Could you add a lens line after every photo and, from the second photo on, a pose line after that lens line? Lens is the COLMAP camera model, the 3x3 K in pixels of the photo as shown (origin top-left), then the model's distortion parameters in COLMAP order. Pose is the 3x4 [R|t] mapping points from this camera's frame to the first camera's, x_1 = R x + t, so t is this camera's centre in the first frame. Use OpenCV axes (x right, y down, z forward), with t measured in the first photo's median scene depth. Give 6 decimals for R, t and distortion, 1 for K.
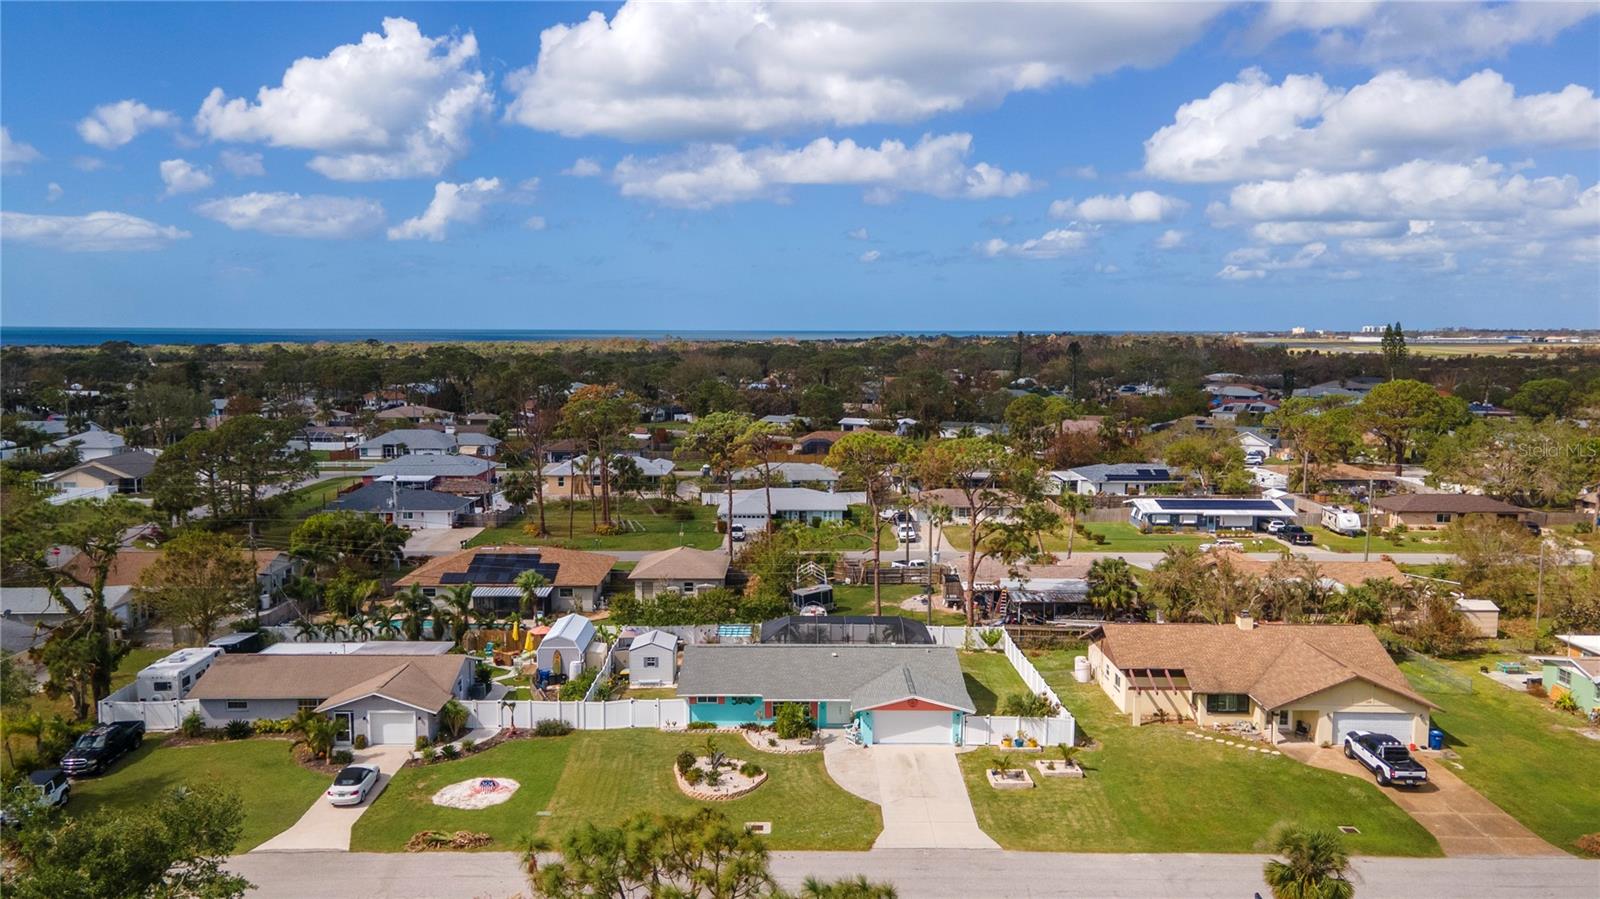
lens RADIAL K [[1168.1, 0, 795.7], [0, 1168.1, 485.3], [0, 0, 1]] dist [0.009484, 0.071112]
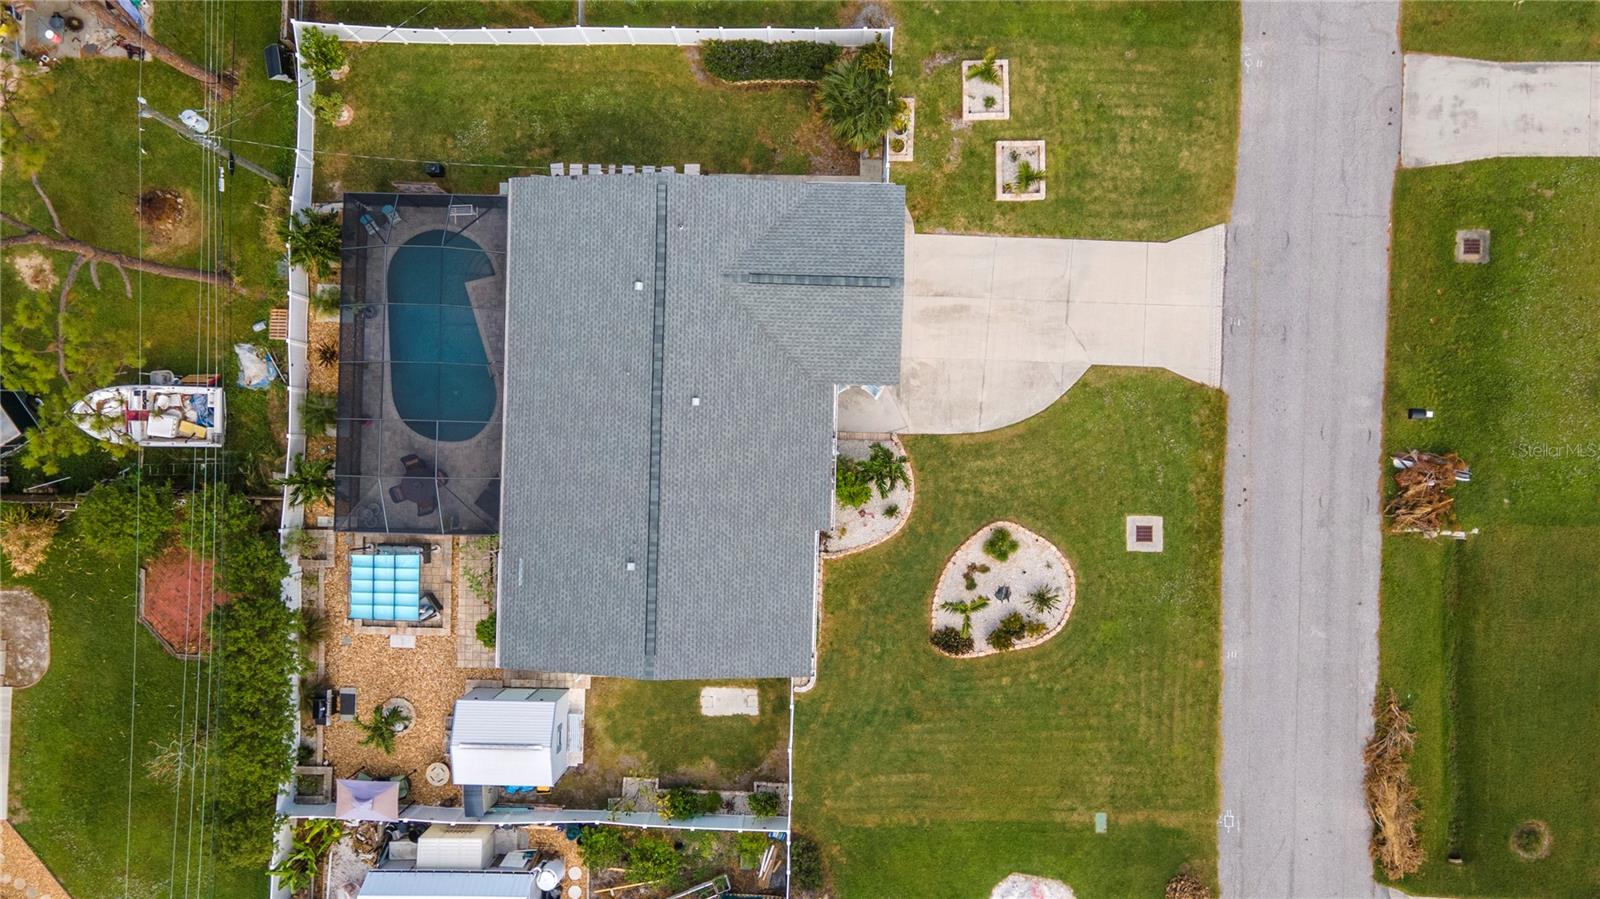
lens RADIAL K [[1172.2, 0, 795.2], [0, 1172.2, 450.1], [0, 0, 1]] dist [0.004536, 0.070002]
pose [[0.026788, -0.999641, 0.000880, 0.011987], [0.145300, 0.004764, 0.989376, -0.407560], [-0.989025, -0.026375, 0.145376, 0.920568]]
